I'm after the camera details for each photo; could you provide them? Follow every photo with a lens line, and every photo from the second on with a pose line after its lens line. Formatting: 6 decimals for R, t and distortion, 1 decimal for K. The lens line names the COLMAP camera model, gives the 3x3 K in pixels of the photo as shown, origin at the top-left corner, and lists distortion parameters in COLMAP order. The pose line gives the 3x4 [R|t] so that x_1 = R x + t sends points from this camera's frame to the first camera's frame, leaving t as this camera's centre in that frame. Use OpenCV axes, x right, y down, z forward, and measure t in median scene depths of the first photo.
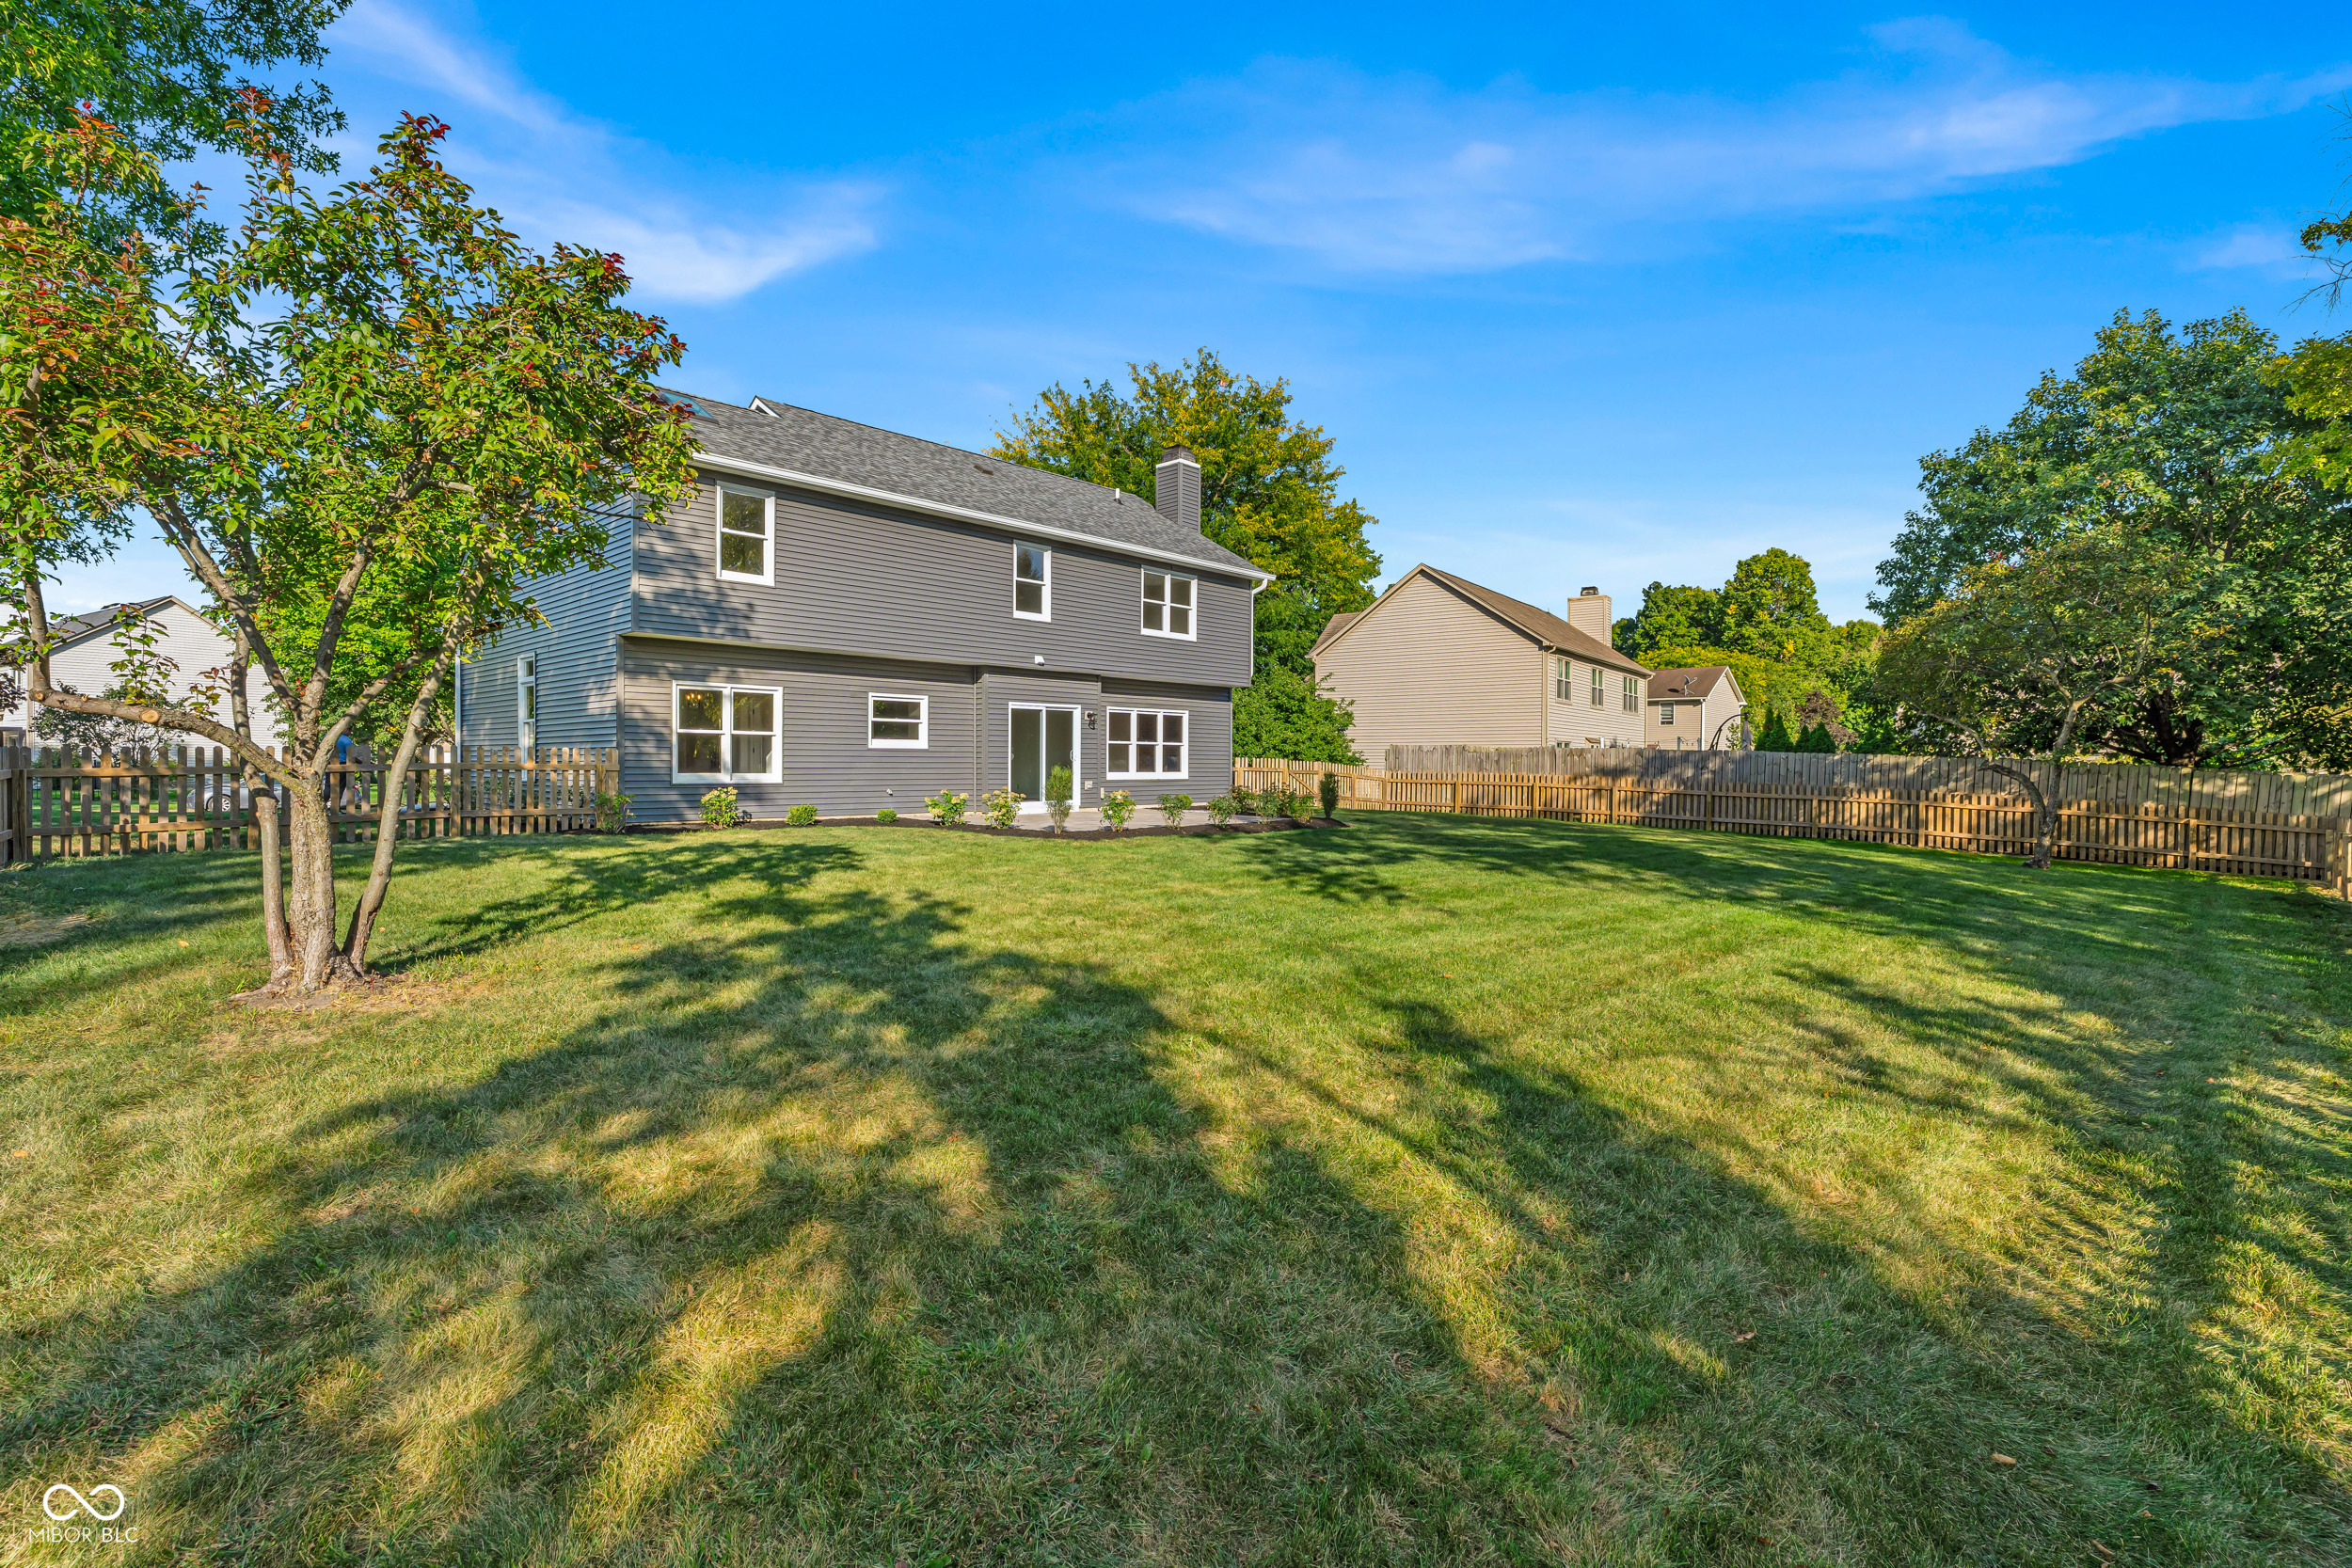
lens RADIAL K [[1066.7, 0, 1173.3], [0, 1066.7, 755.2], [0, 0, 1]] dist [-0.002798, 0.001182]
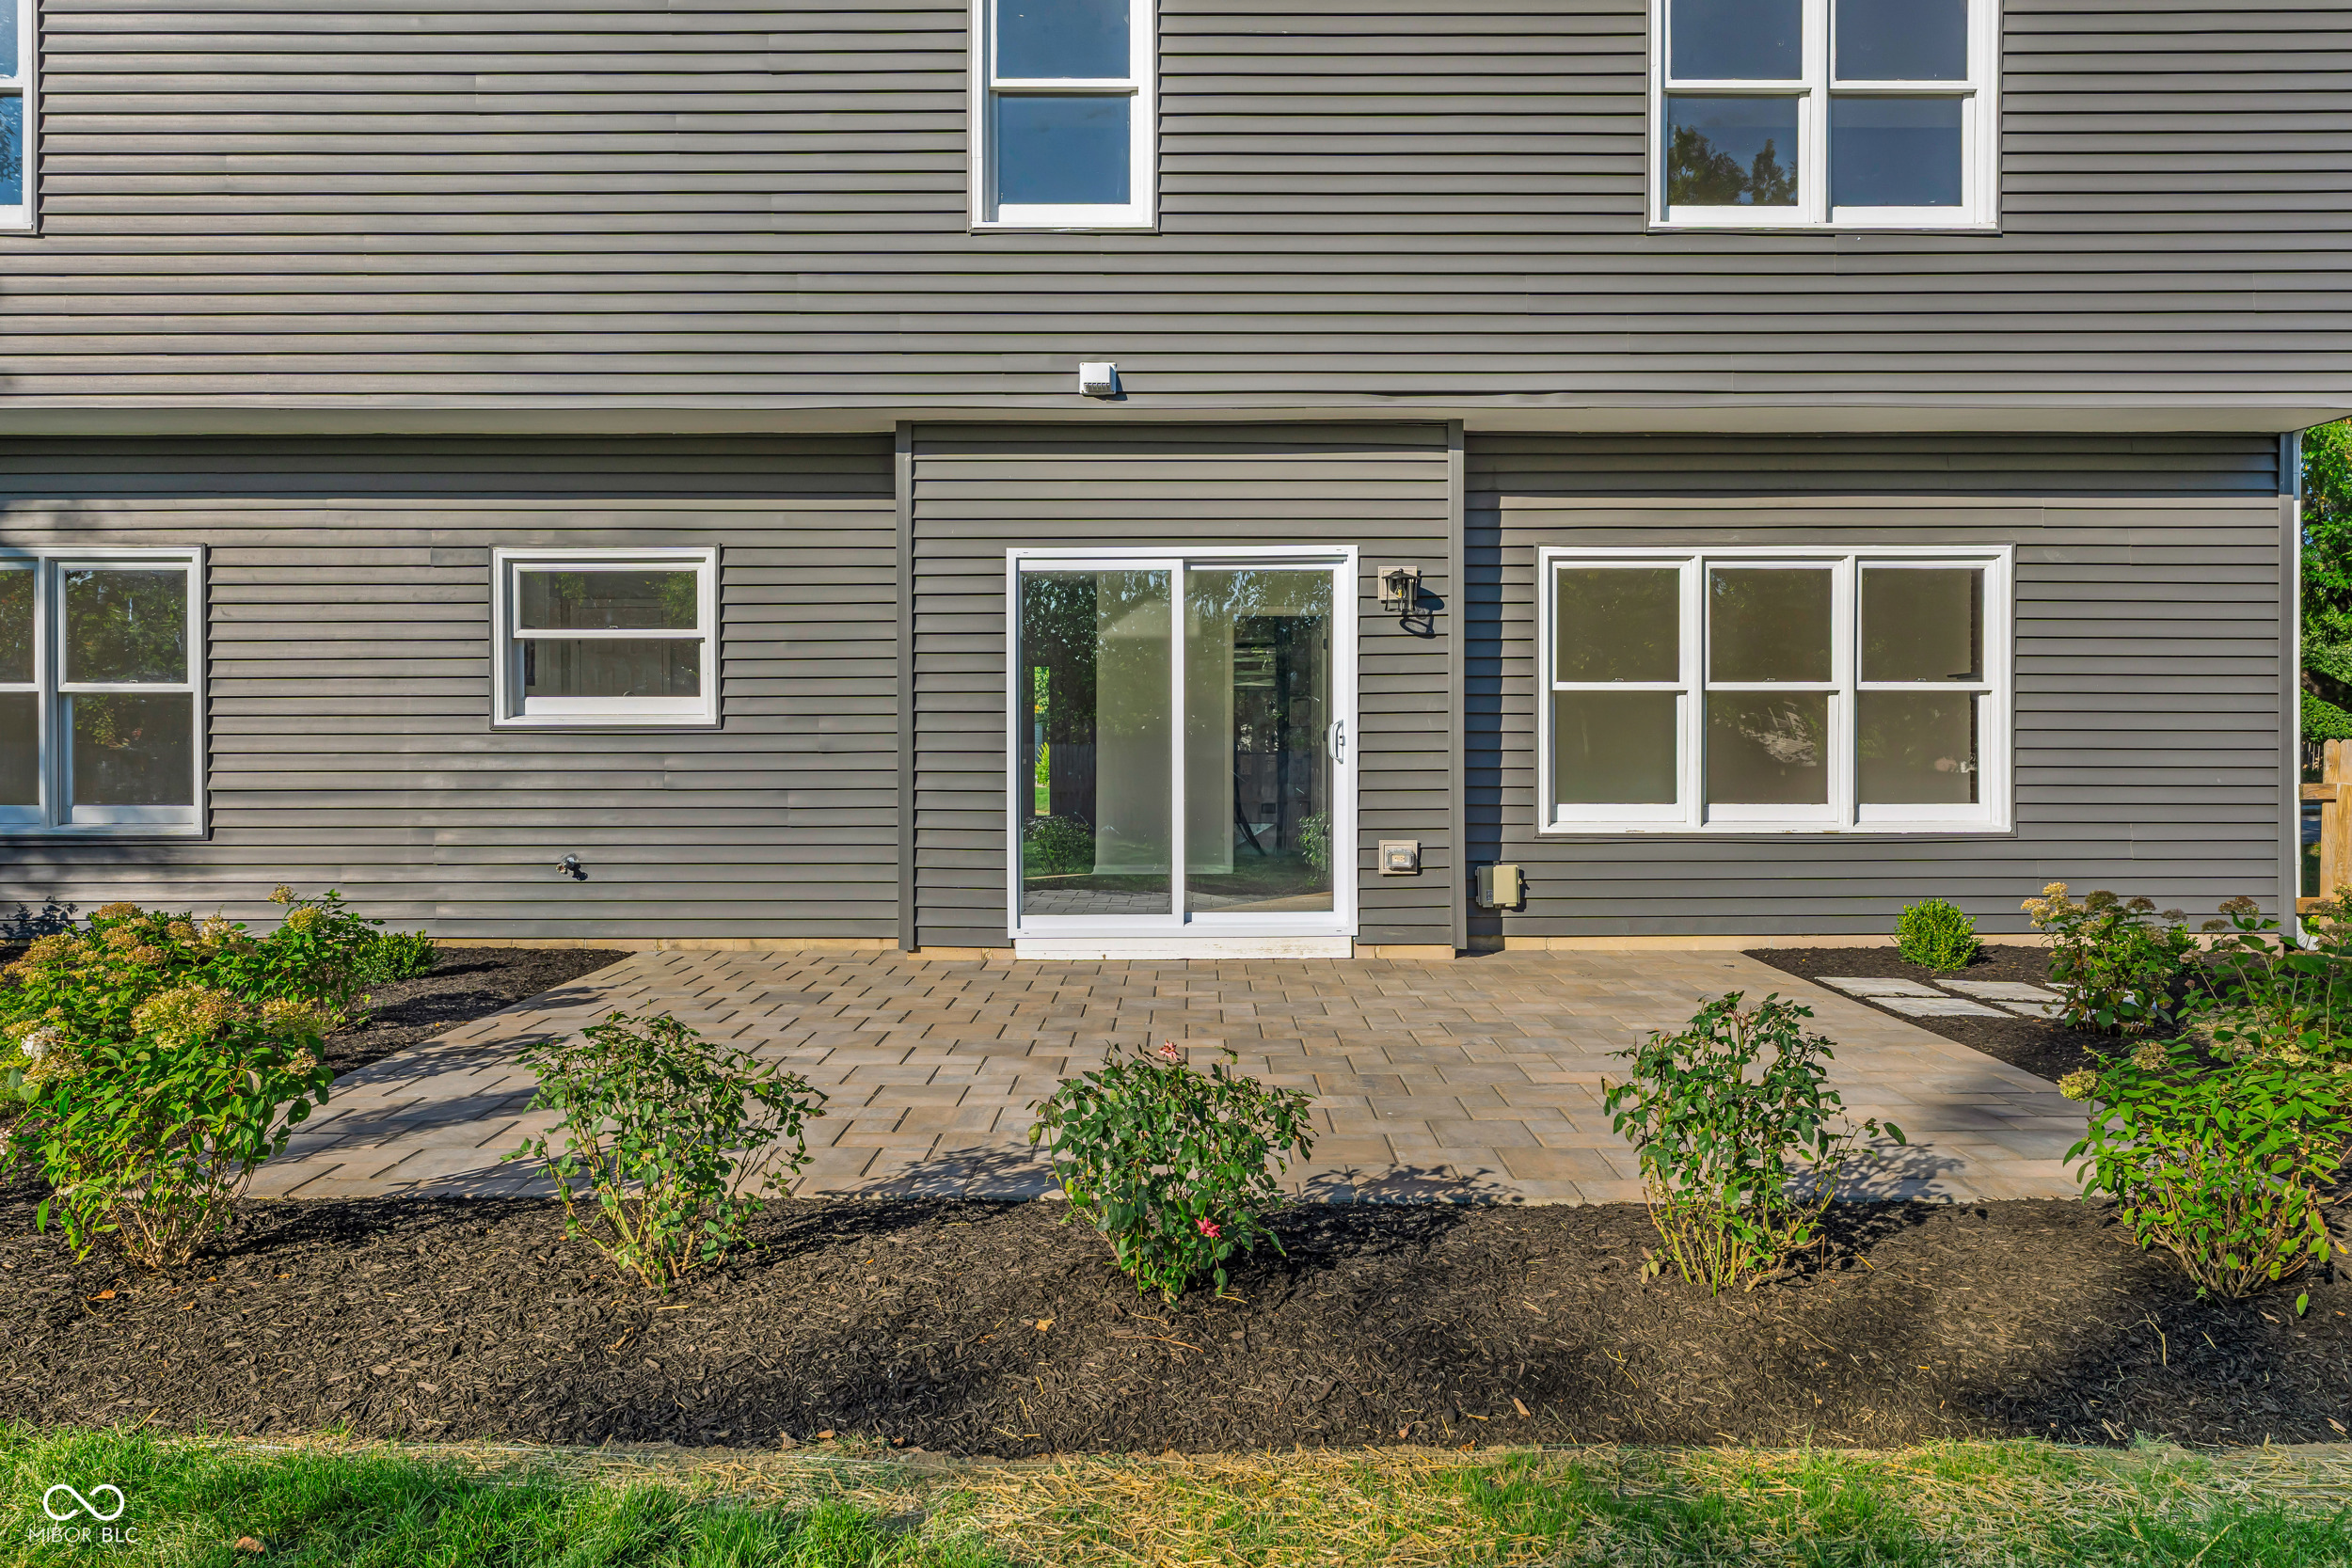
lens RADIAL K [[1515.9, 0, 1177.2], [0, 1515.9, 753.0], [0, 0, 1]] dist [-0.006170, 0.003772]
pose [[0.685031, 0.004647, -0.728499, 0.158800], [0.010649, 0.999809, 0.016390, -0.003453], [0.728436, -0.018986, 0.684851, 0.757261]]
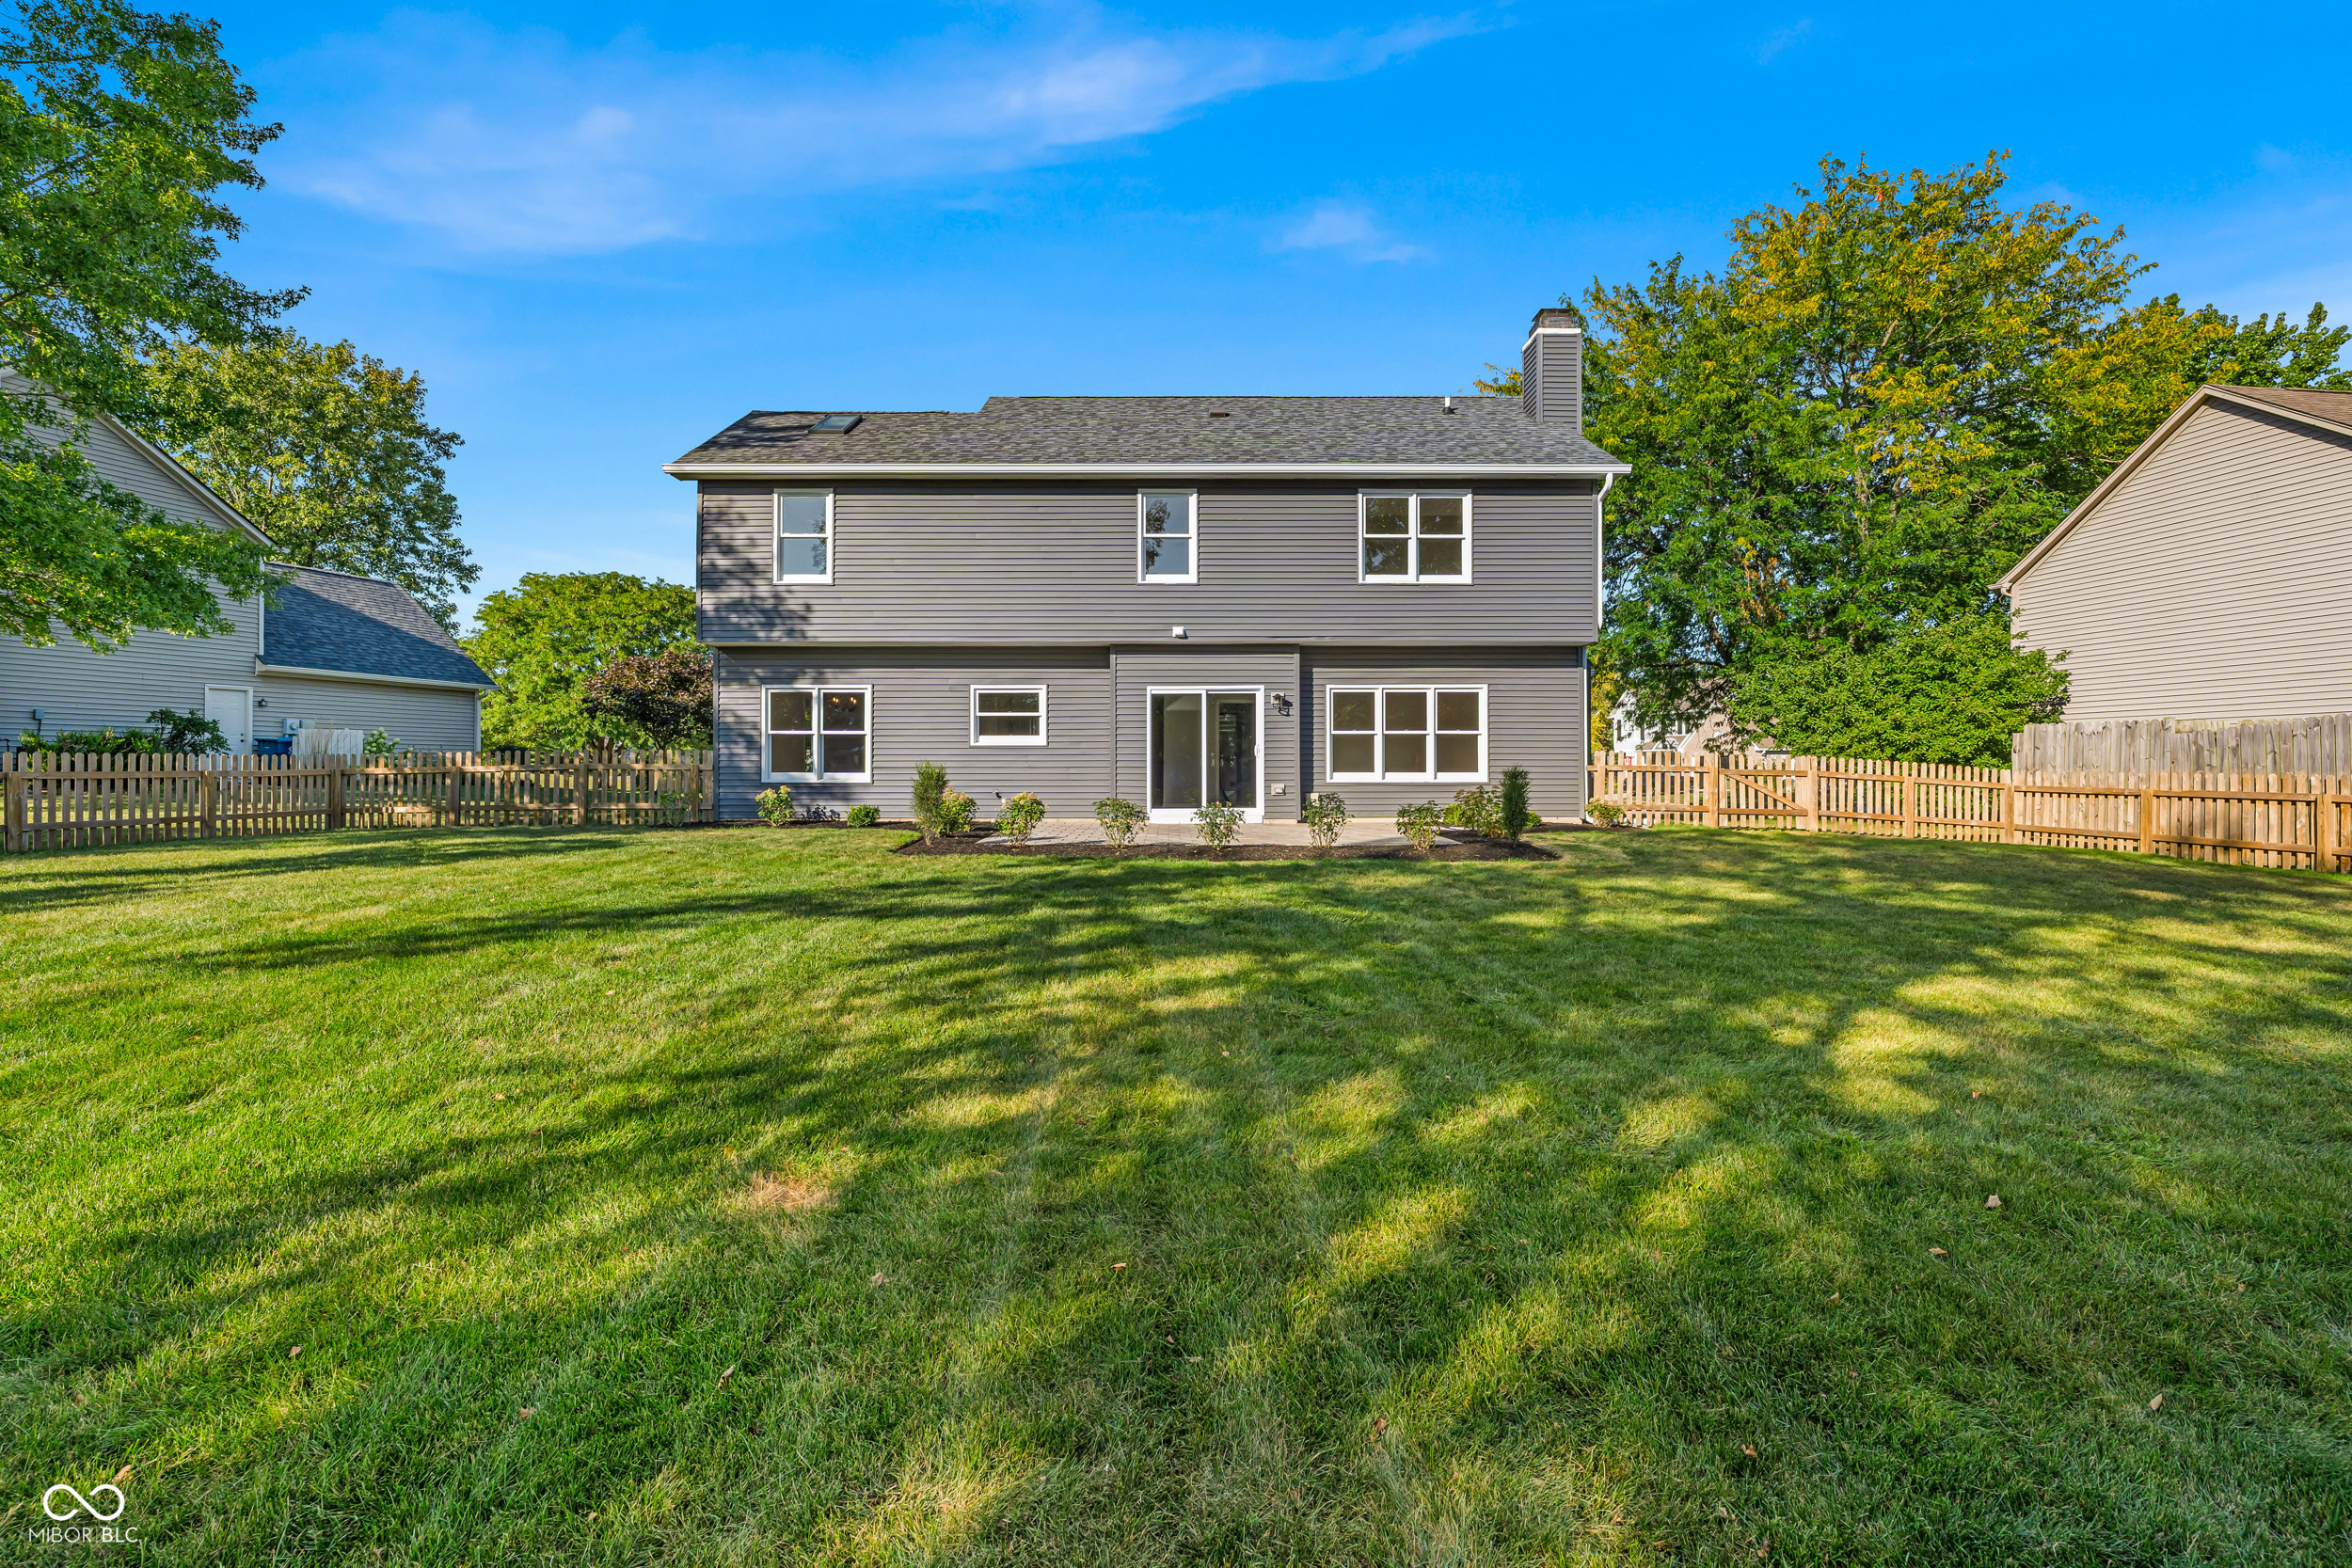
lens RADIAL K [[1032.5, 0, 1175.4], [0, 1032.5, 765.6], [0, 0, 1]] dist [-0.024015, 0.000209]
pose [[0.688822, -0.003876, -0.724921, 0.432972], [0.011057, 0.999926, 0.005160, 0.006992], [0.724847, -0.011570, 0.688813, 0.463697]]
